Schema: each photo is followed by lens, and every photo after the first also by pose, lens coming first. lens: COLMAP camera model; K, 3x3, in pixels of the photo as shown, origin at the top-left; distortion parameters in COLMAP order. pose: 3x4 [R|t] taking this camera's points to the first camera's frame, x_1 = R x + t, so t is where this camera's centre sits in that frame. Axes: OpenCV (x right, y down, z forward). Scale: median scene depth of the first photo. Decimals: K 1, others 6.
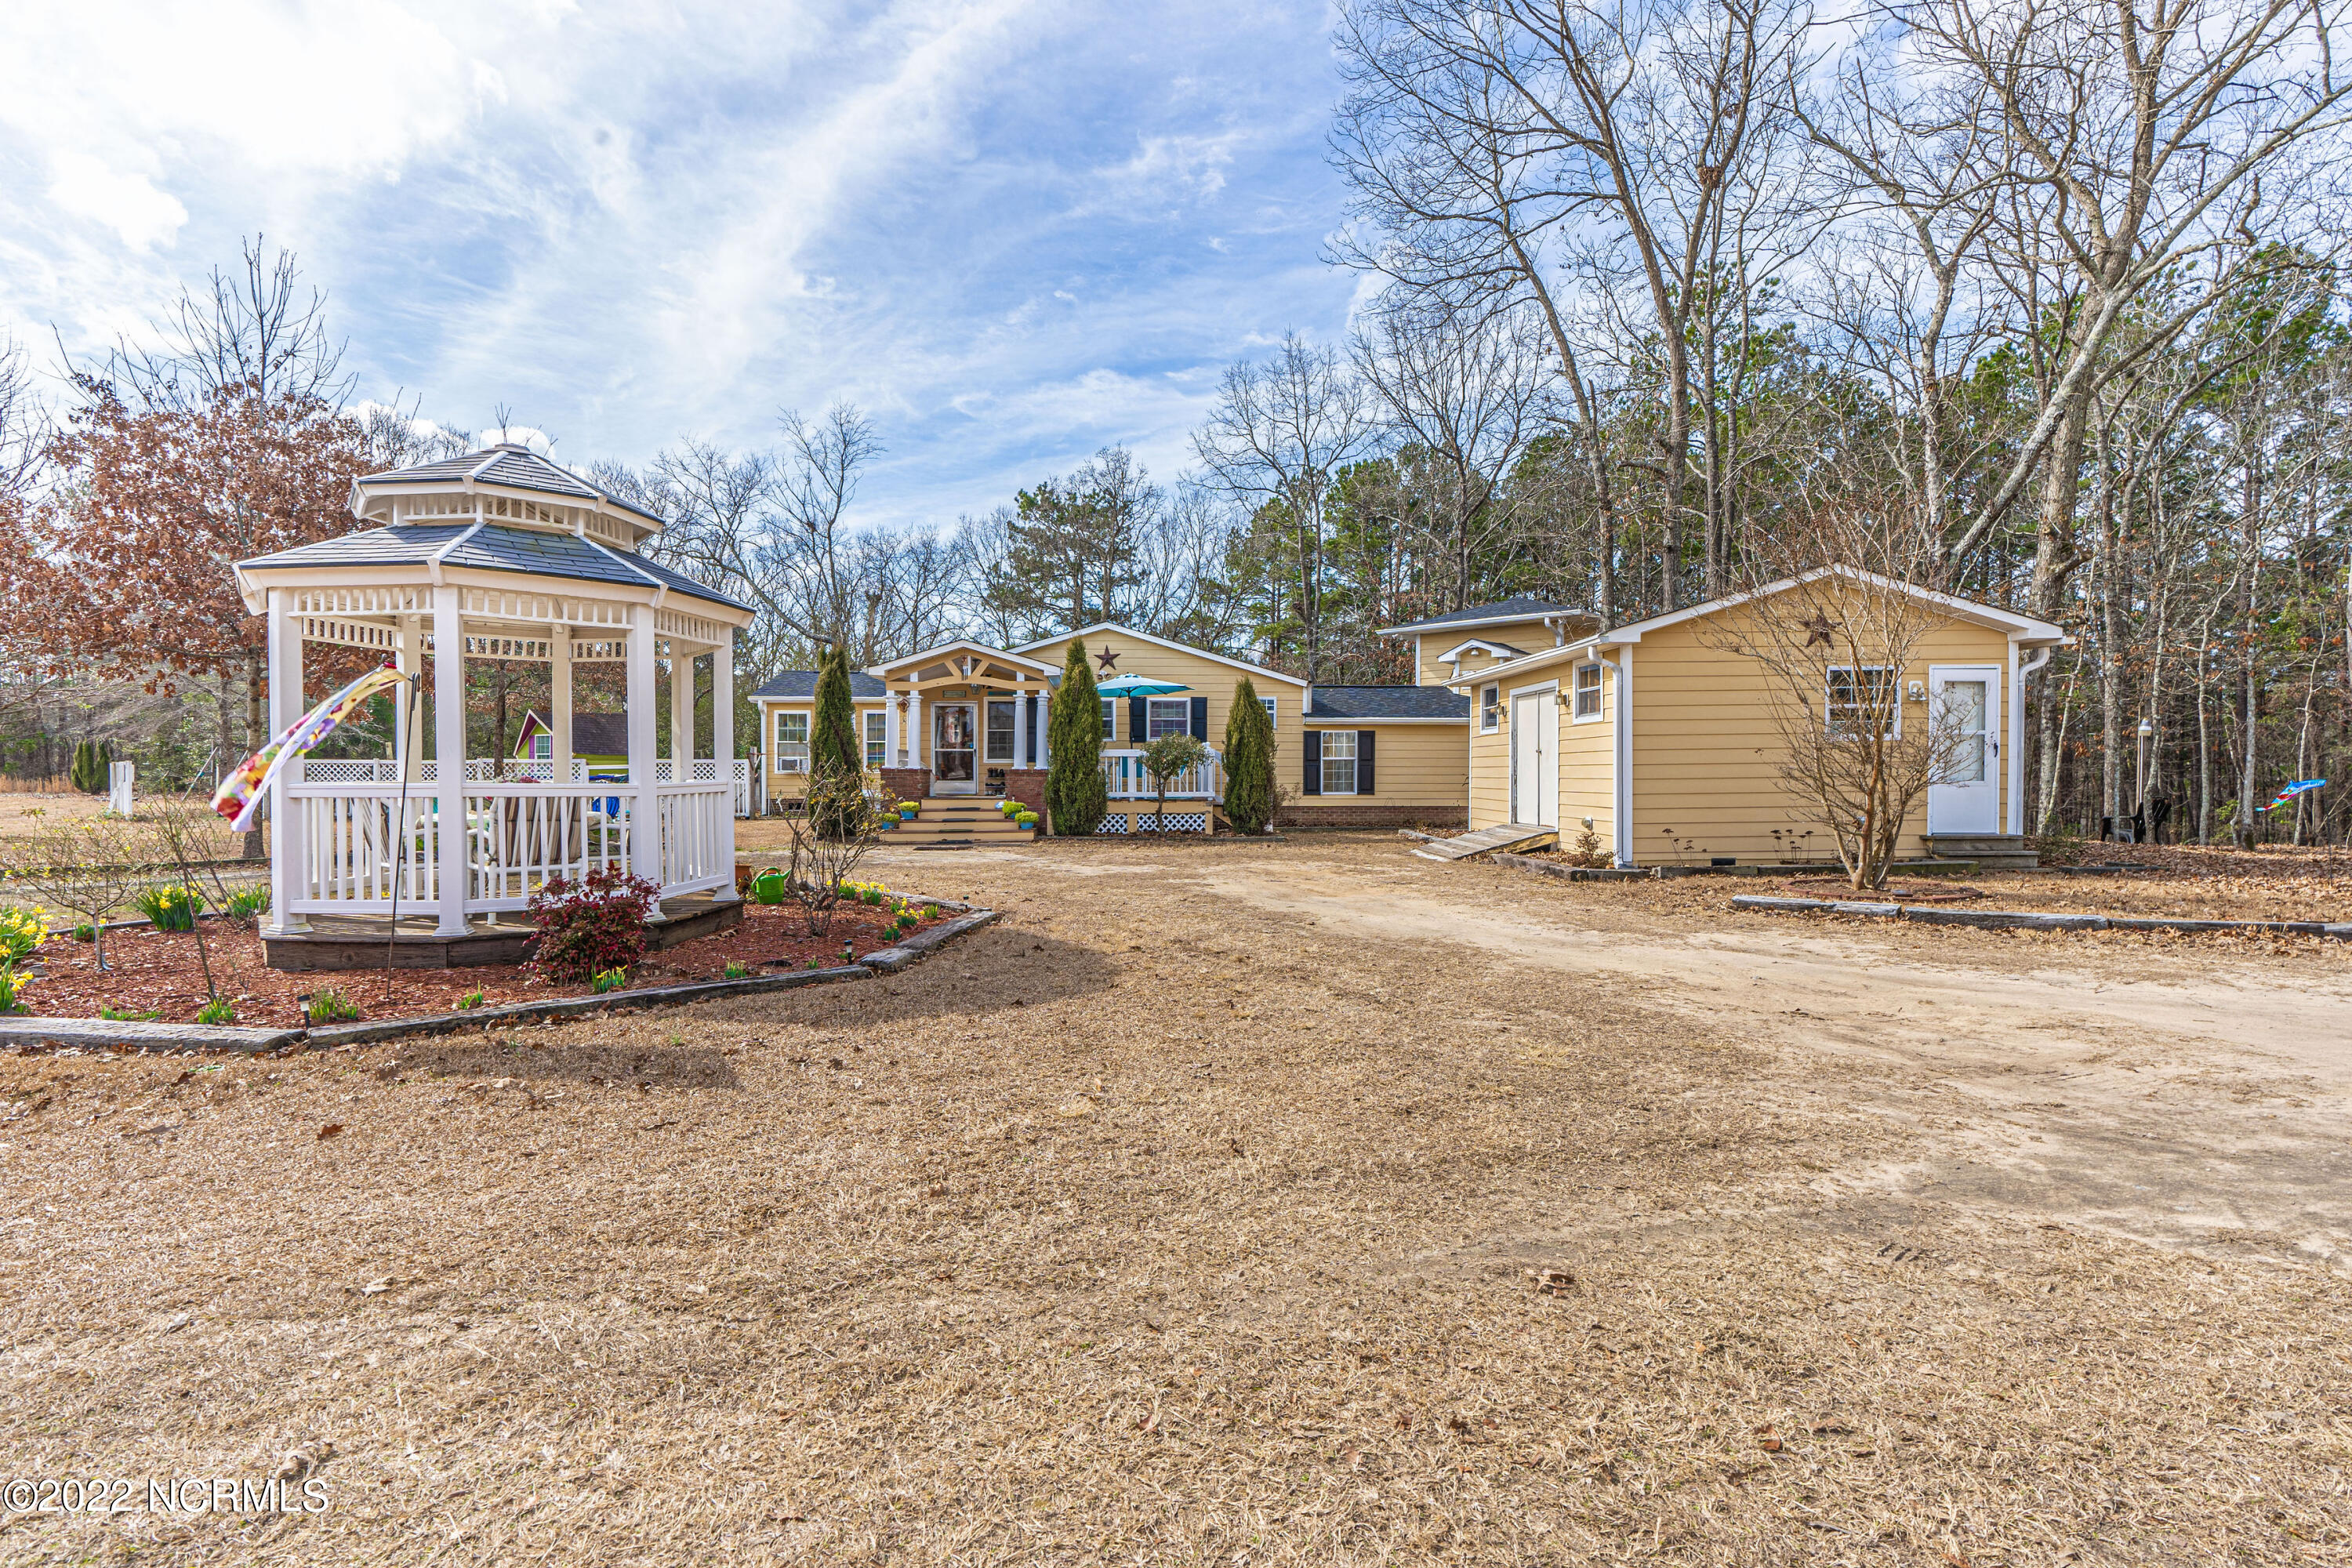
lens RADIAL K [[1090.1, 0, 1177.6], [0, 1090.1, 786.8], [0, 0, 1]] dist [-0.002558, -0.000119]
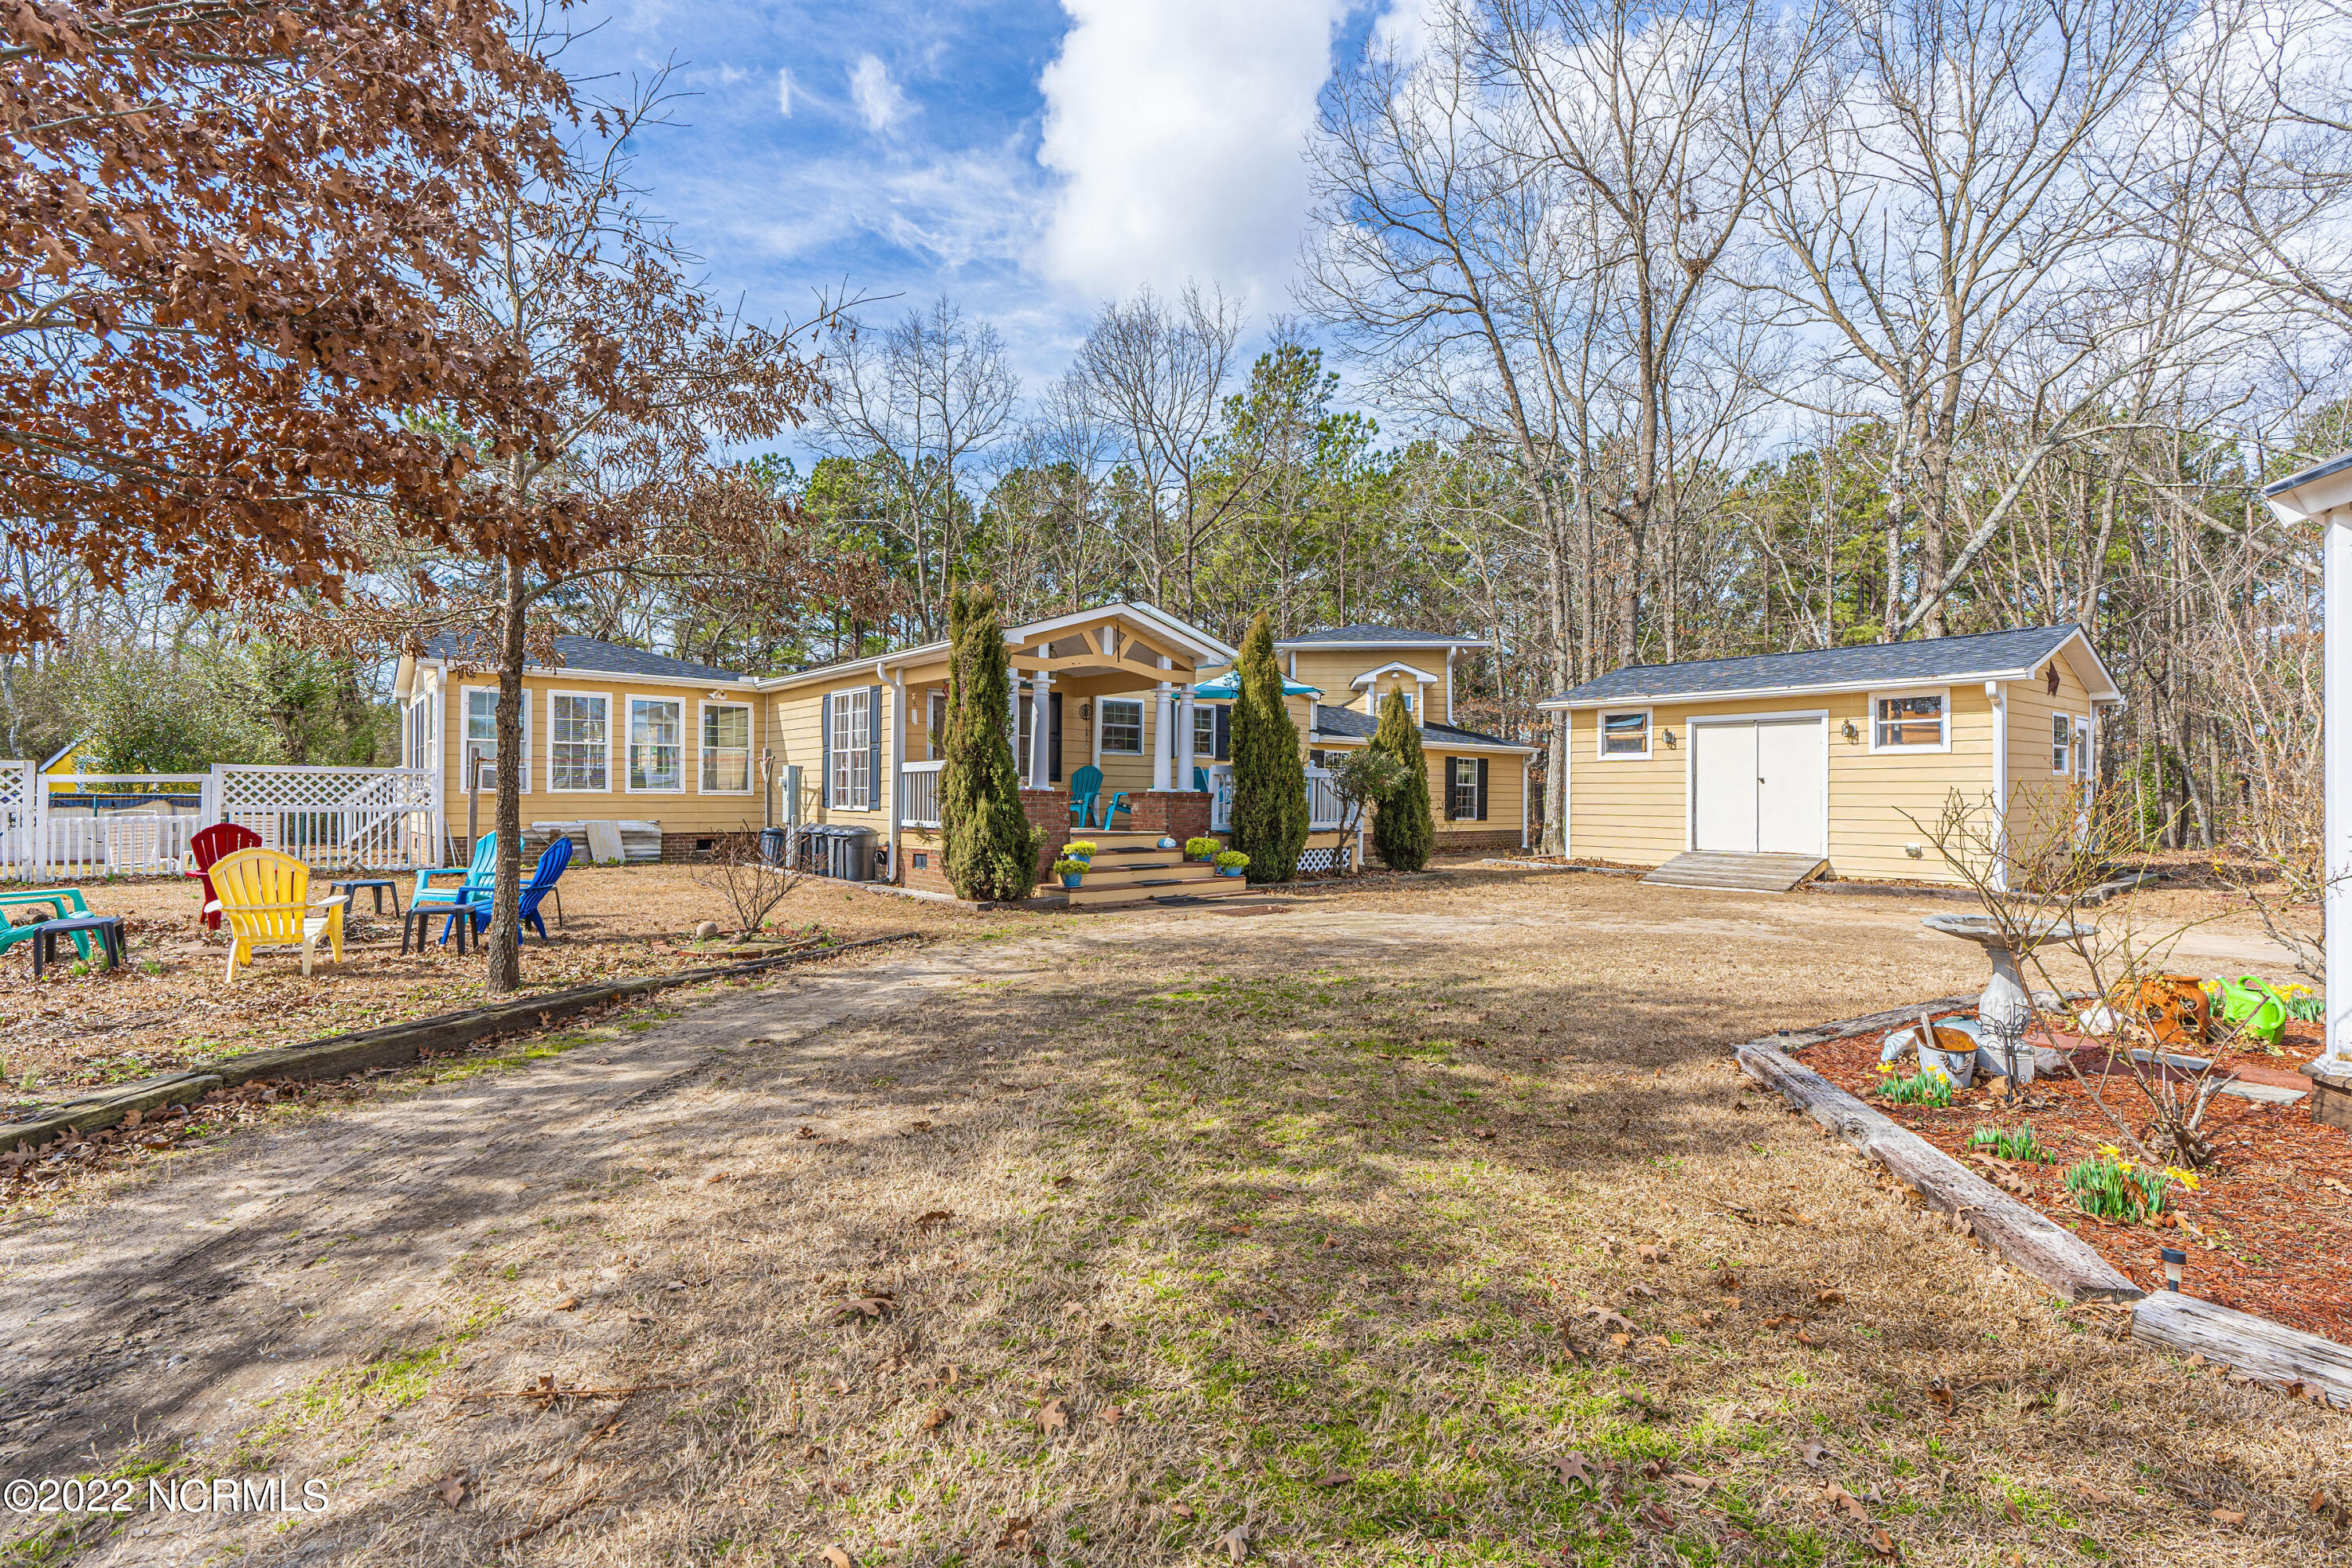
lens RADIAL K [[1056.8, 0, 1183.1], [0, 1056.8, 788.3], [0, 0, 1]] dist [0.001184, 0.000429]
pose [[0.794142, 0.009383, 0.607660, -0.499274], [0.001377, 0.999850, -0.017239, -0.005737], [-0.607731, 0.014527, 0.794010, 0.394415]]
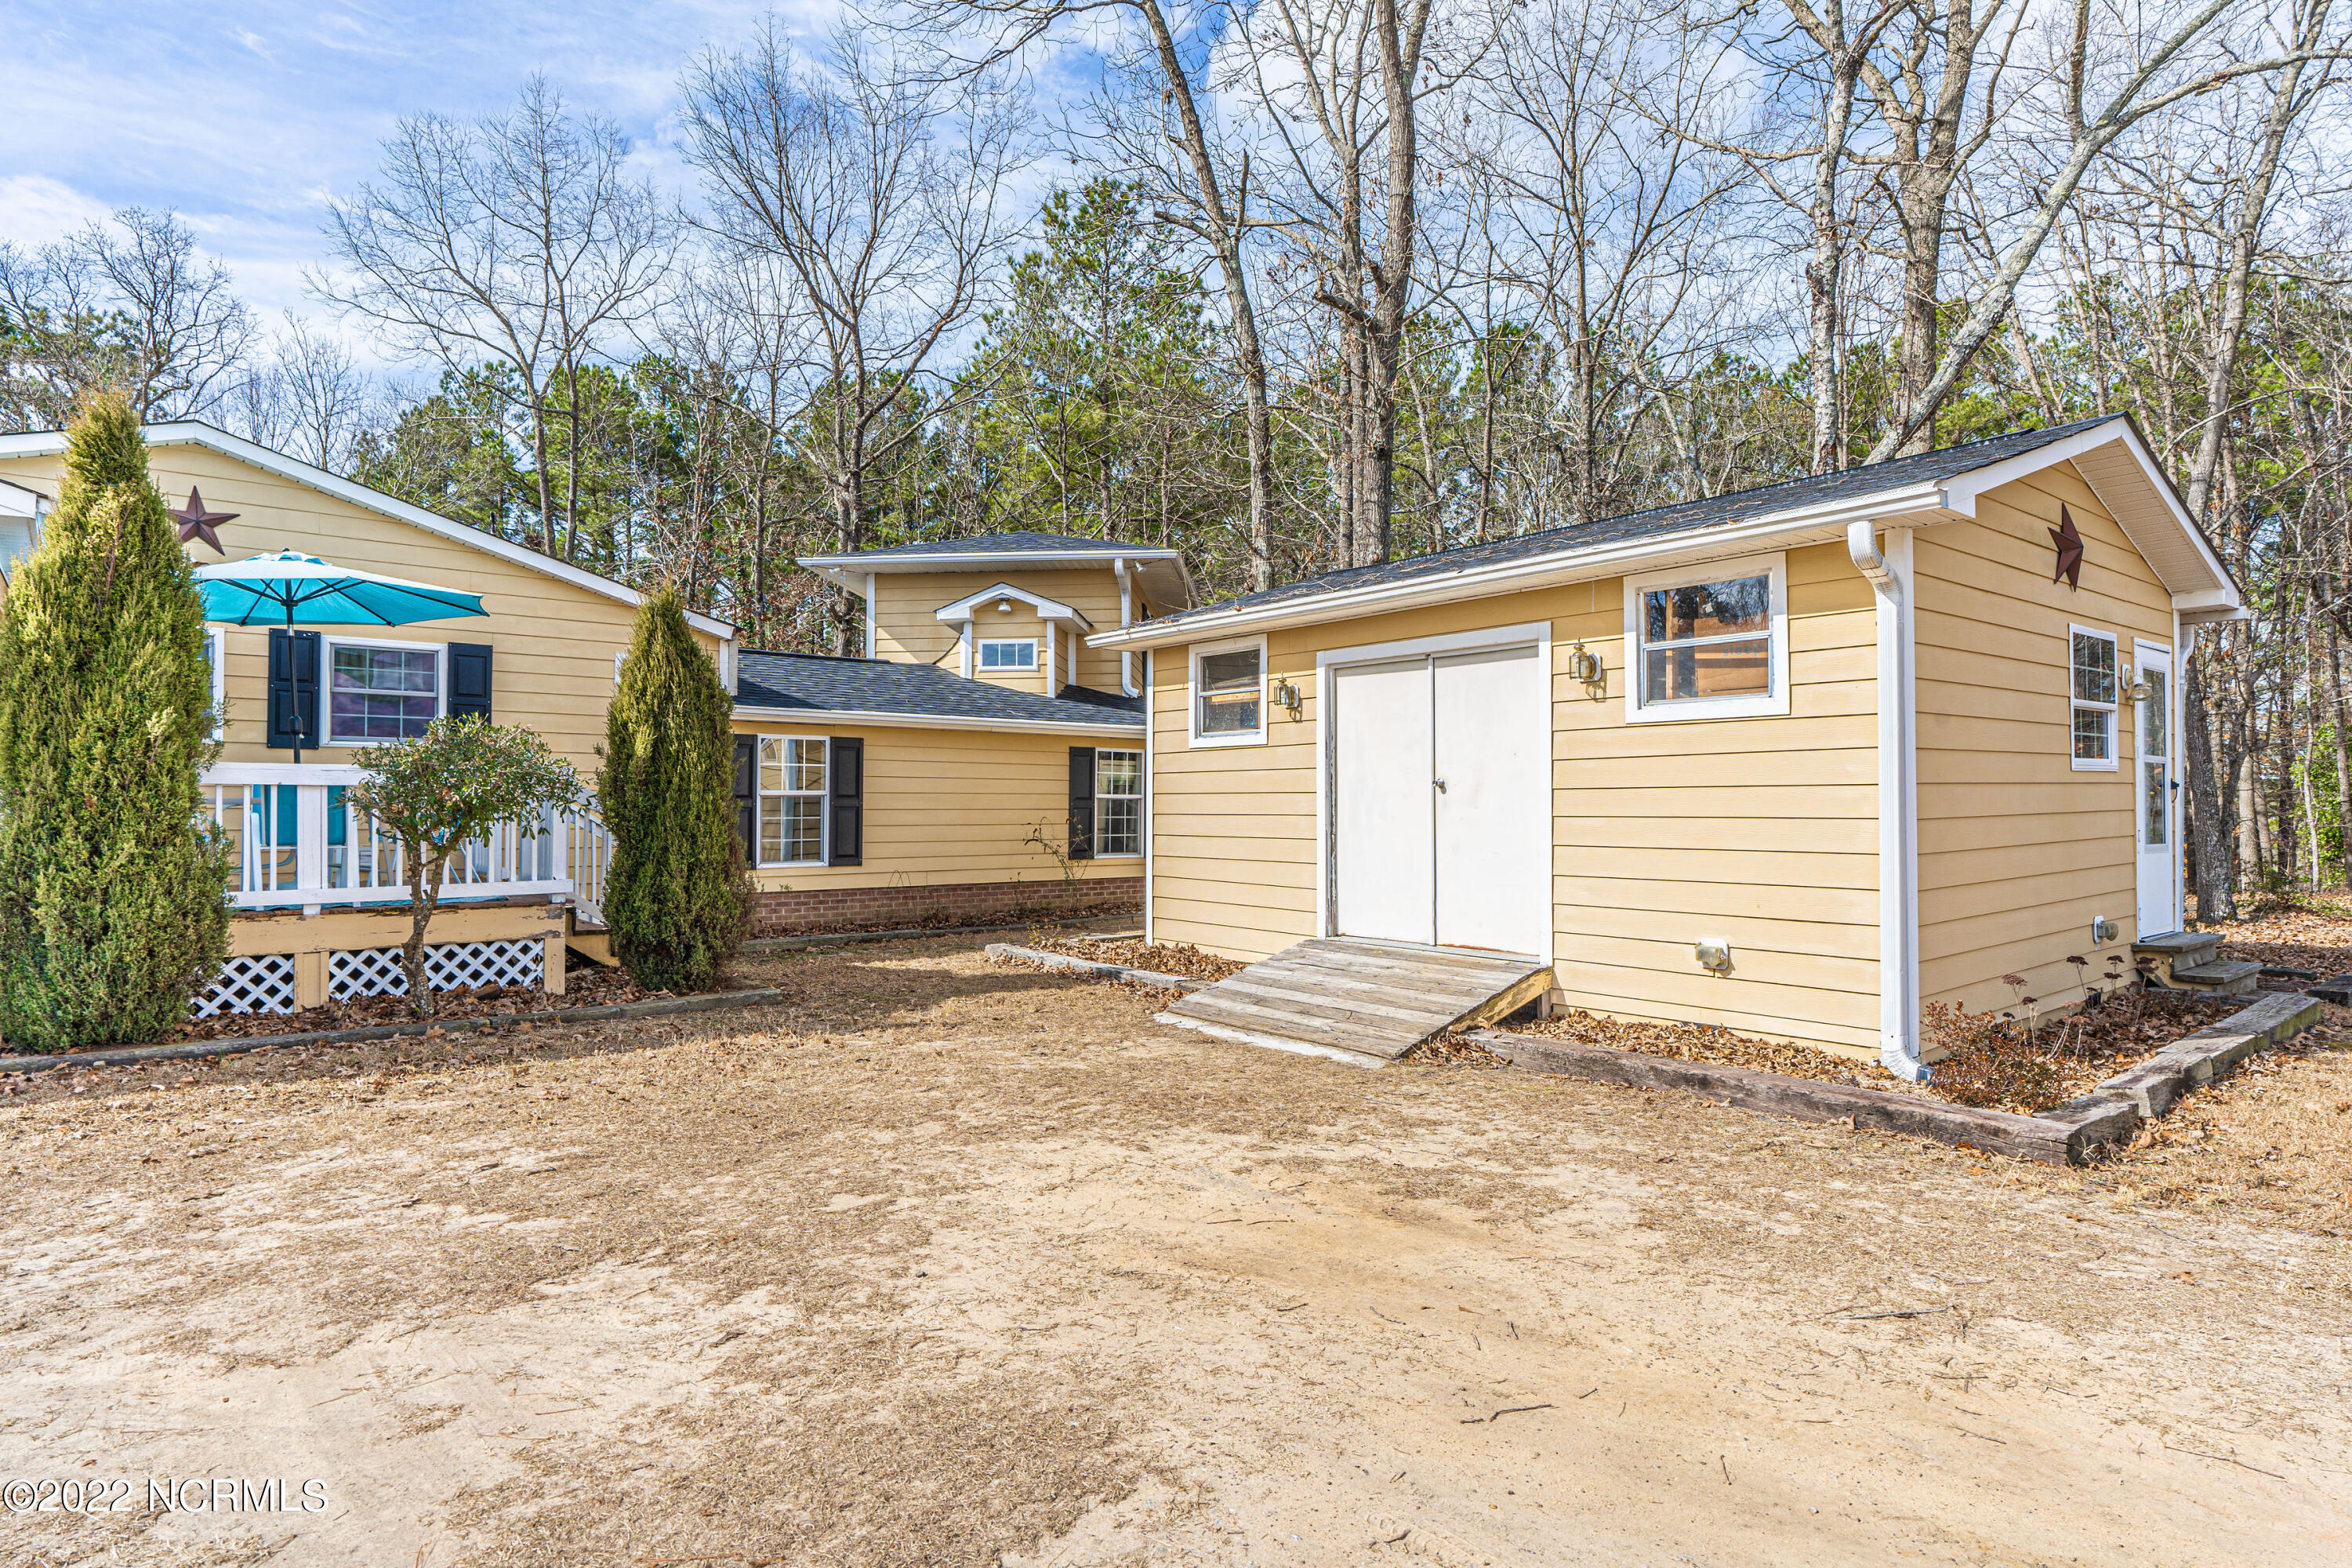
lens RADIAL K [[1263.5, 0, 1164.7], [0, 1263.5, 788.4], [0, 0, 1]] dist [-0.000604, 0.000233]
pose [[0.801992, 0.008635, 0.597273, -0.056977], [0.007672, 0.999664, -0.024755, -0.013224], [-0.597286, 0.024436, 0.801656, 0.463522]]
